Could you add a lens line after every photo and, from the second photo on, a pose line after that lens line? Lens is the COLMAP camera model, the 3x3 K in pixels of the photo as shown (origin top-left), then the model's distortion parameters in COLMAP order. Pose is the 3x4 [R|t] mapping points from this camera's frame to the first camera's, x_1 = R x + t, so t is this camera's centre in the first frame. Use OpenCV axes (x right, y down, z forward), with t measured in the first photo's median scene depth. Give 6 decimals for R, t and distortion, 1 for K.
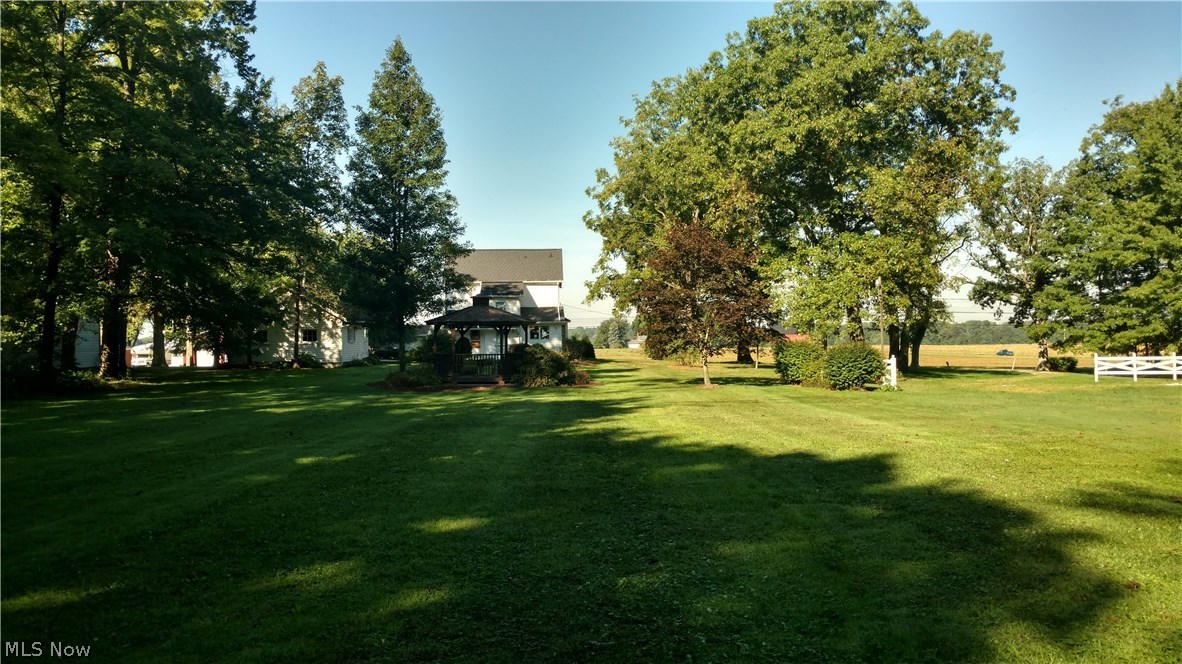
lens RADIAL K [[885.9, 0, 591.0], [0, 885.9, 332.0], [0, 0, 1]] dist [-0.000848, -0.001116]
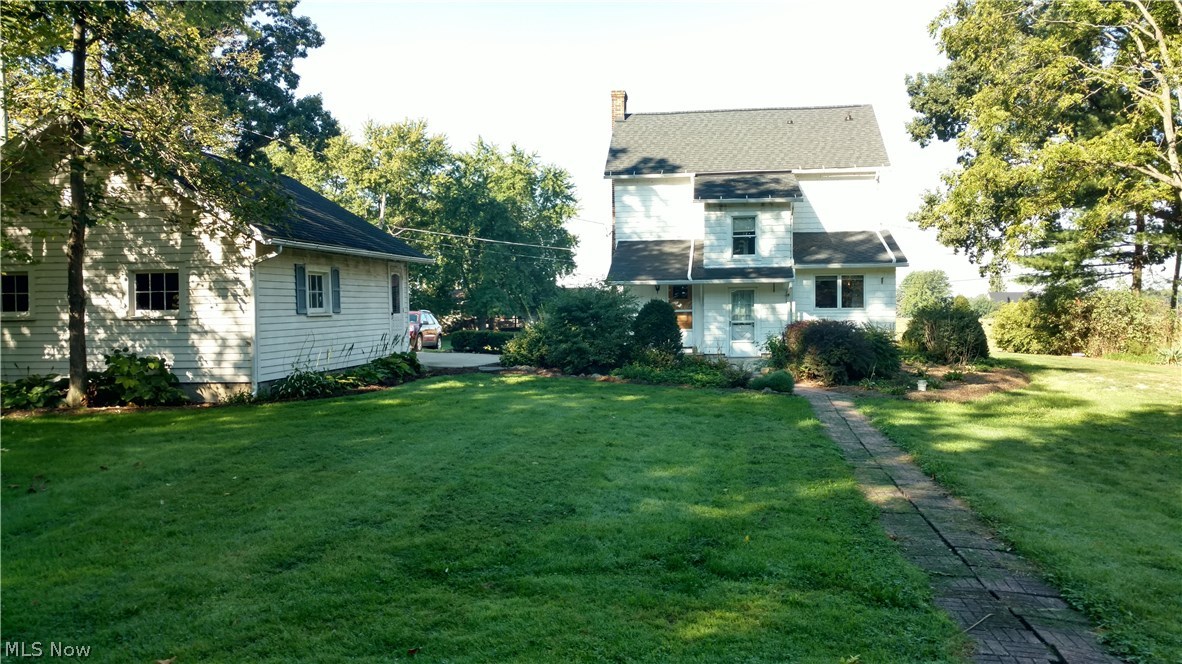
lens RADIAL K [[885.9, 0, 591.0], [0, 885.9, 332.0], [0, 0, 1]] dist [-0.000848, -0.001116]
pose [[0.980790, 0.009639, -0.194827, -0.113474], [-0.003635, 0.999508, 0.031152, 0.008752], [0.195031, -0.029845, 0.980343, 0.732567]]
